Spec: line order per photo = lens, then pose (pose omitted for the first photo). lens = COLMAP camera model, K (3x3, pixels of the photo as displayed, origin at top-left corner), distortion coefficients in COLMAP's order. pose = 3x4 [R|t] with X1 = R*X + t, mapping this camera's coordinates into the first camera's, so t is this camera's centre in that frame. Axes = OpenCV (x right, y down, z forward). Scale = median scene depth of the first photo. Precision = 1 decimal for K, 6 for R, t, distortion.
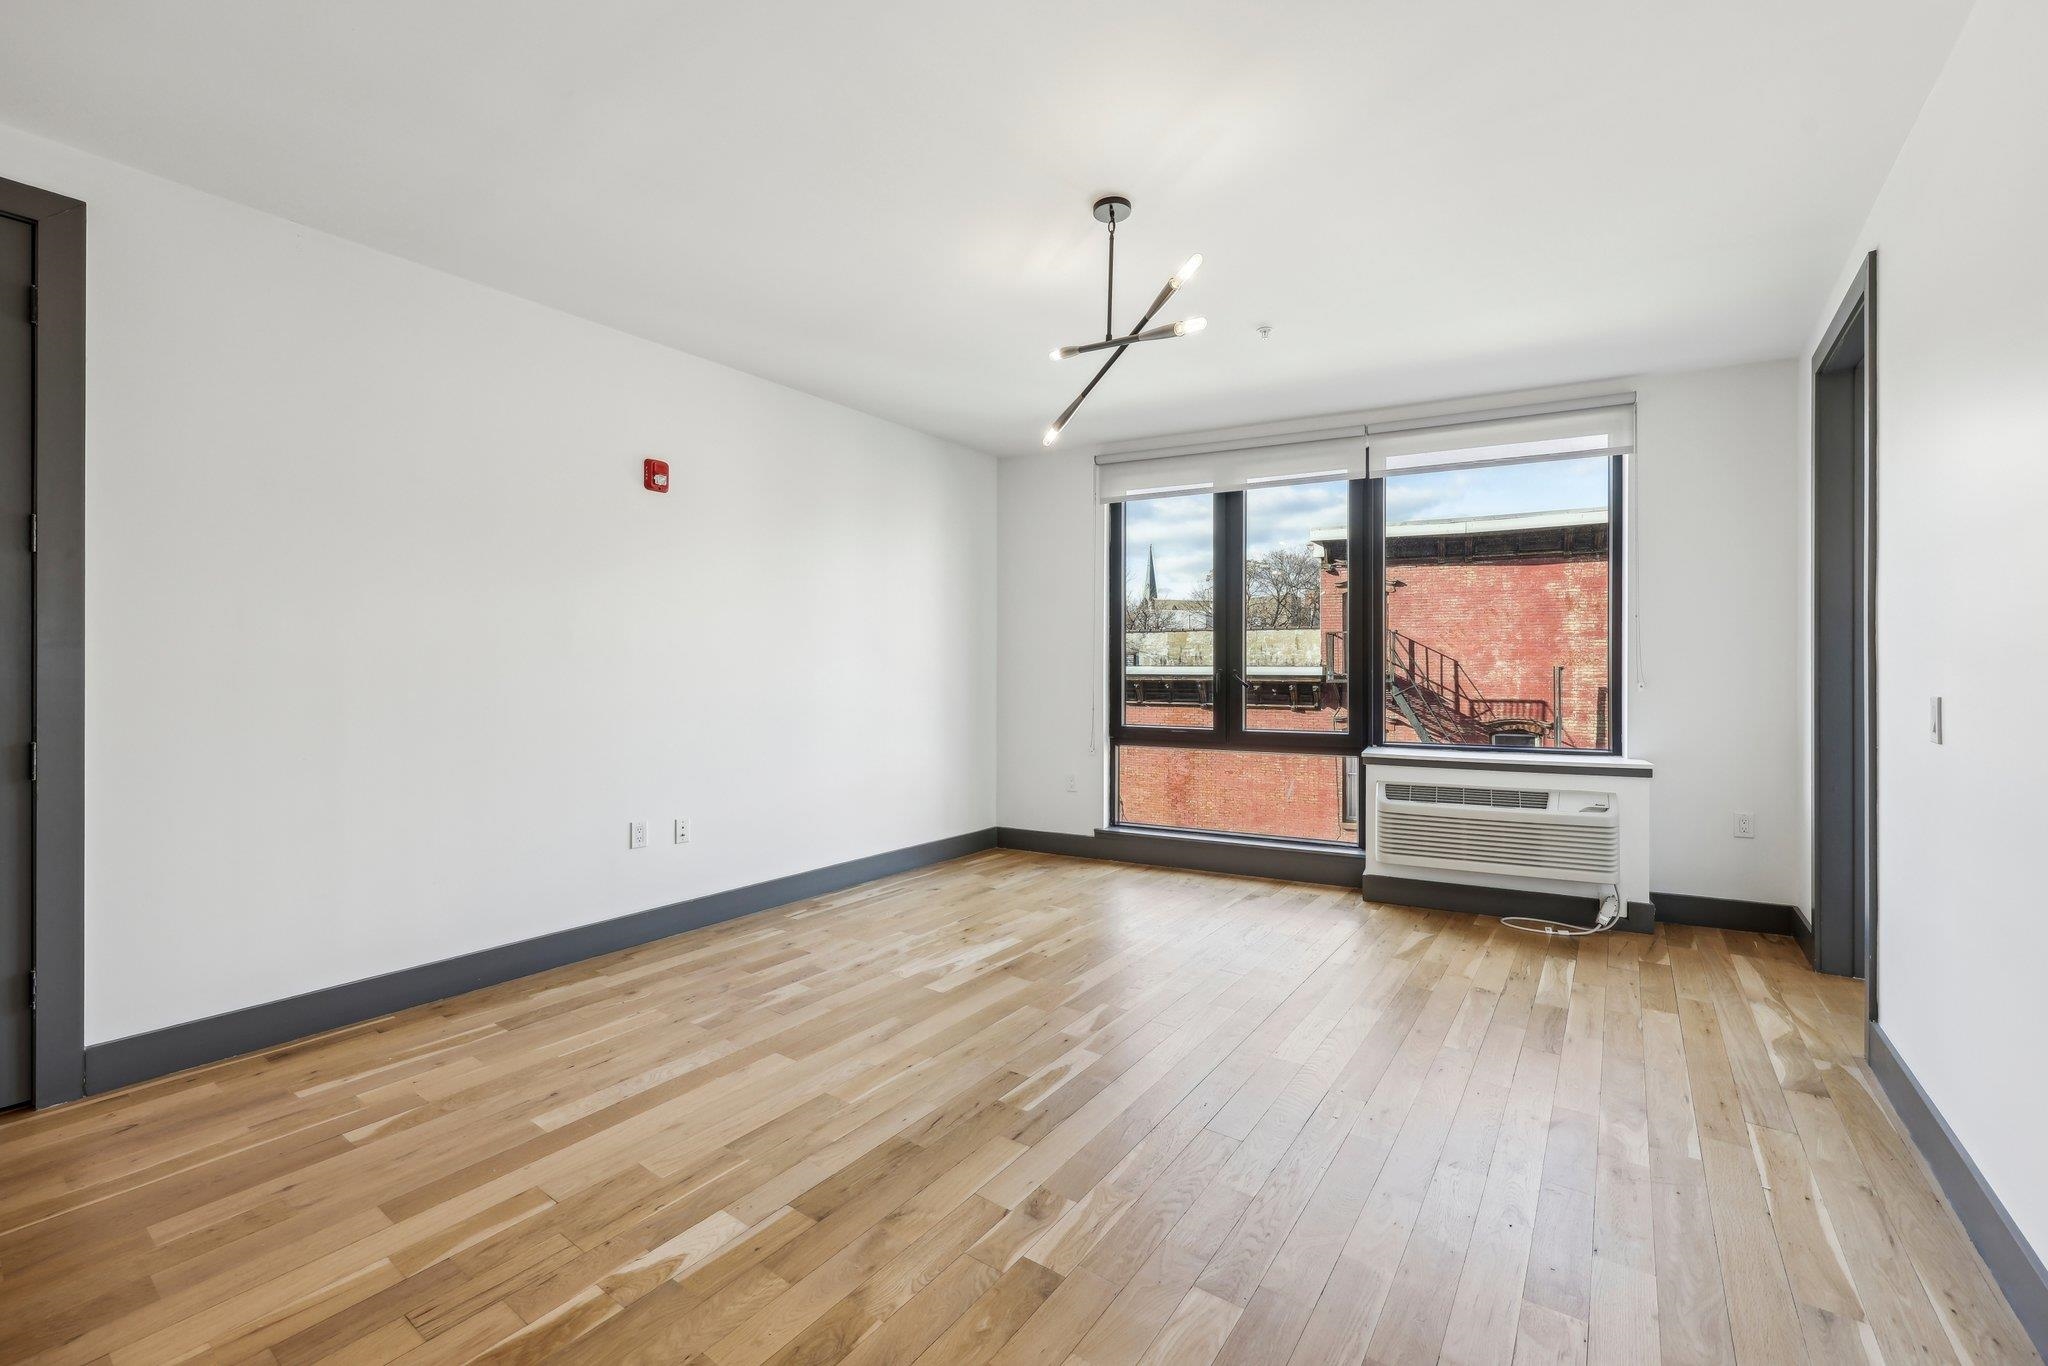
lens RADIAL K [[834.5, 0, 1023.9], [0, 834.5, 671.5], [0, 0, 1]] dist [-0.001790, 0.001755]
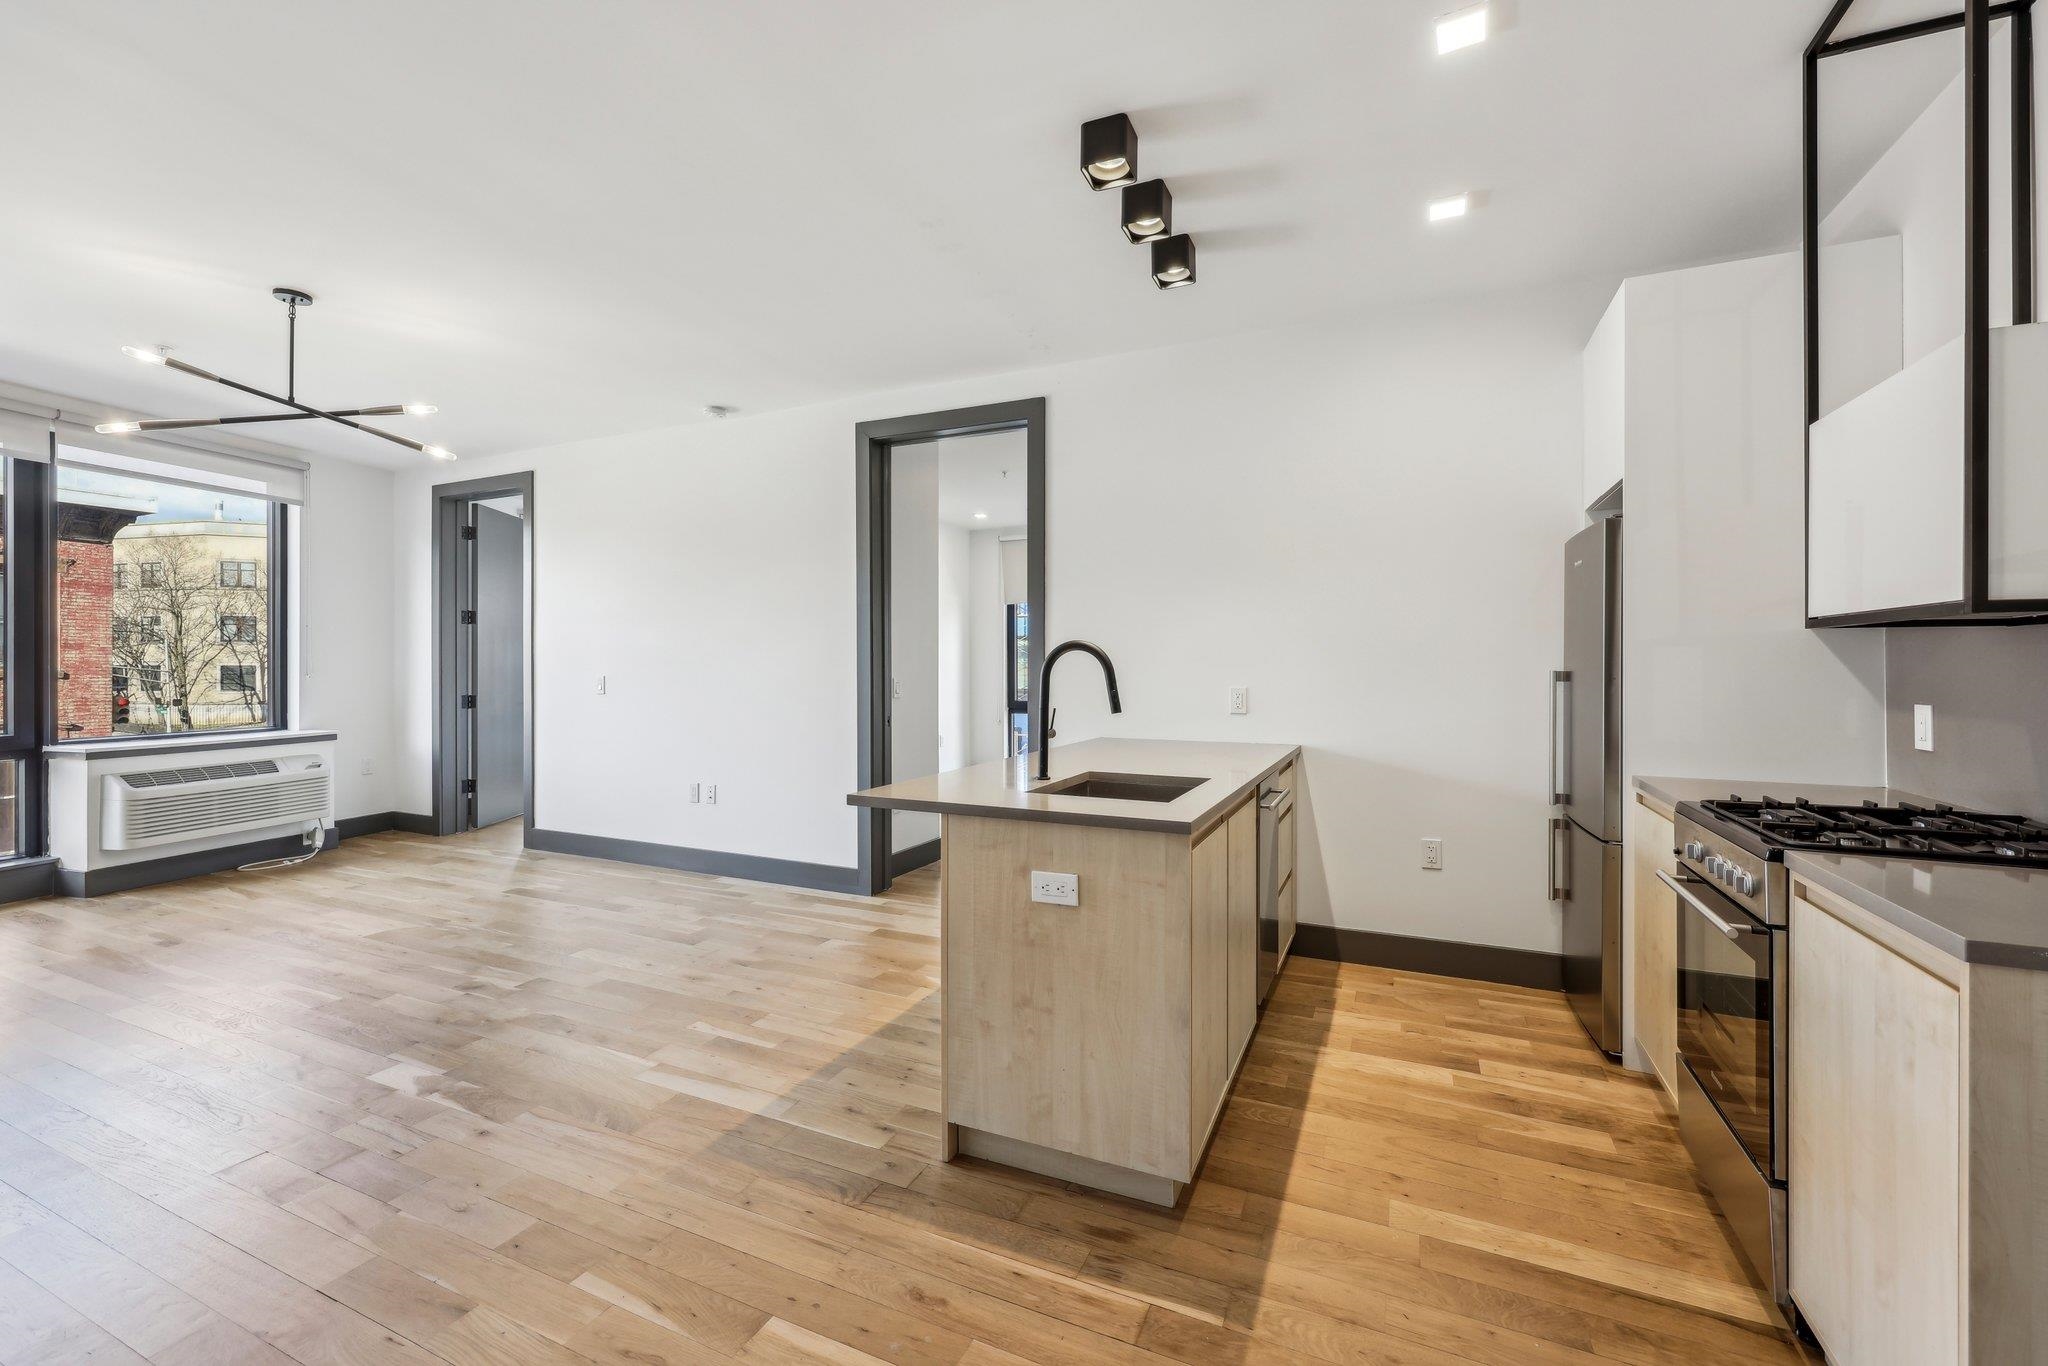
lens RADIAL K [[834.5, 0, 1023.0], [0, 834.5, 668.9], [0, 0, 1]] dist [-0.001790, 0.001755]
pose [[-0.190973, -0.005739, 0.981579, -0.978335], [0.000034, 0.999983, 0.005853, -0.003953], [-0.981595, 0.001151, -0.190969, 0.122313]]
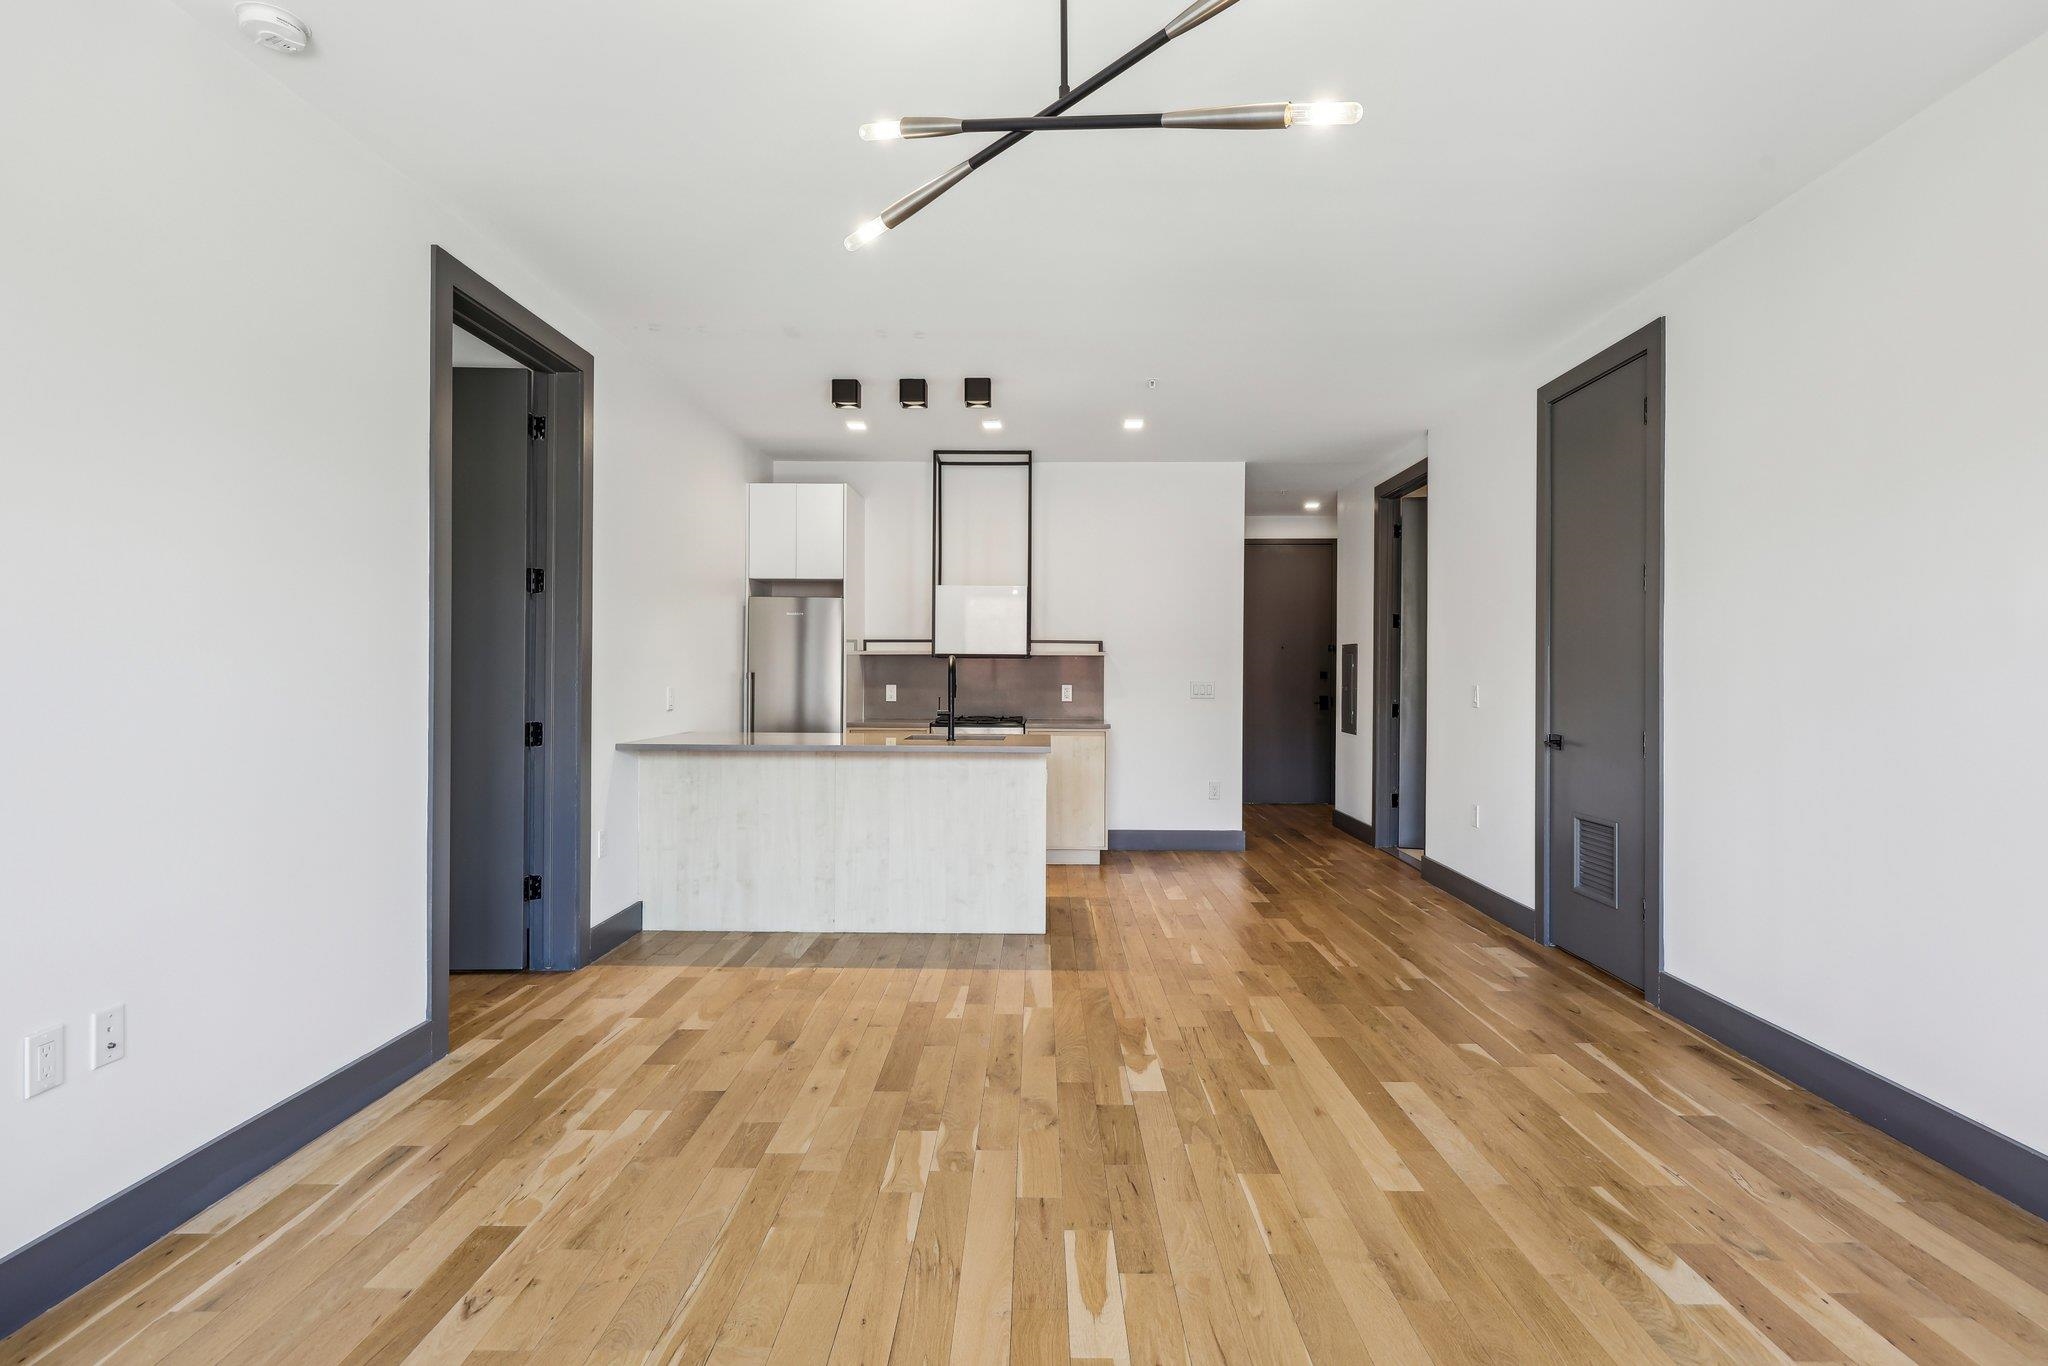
lens RADIAL K [[1023.0, 0, 1030.8], [0, 1023.0, 678.8], [0, 0, 1]] dist [0.001636, -0.000990]
pose [[-0.817688, -0.003501, -0.575651, 0.383509], [-0.008128, 0.999952, 0.005464, -0.000156], [0.575605, 0.009147, -0.817677, 1.147365]]
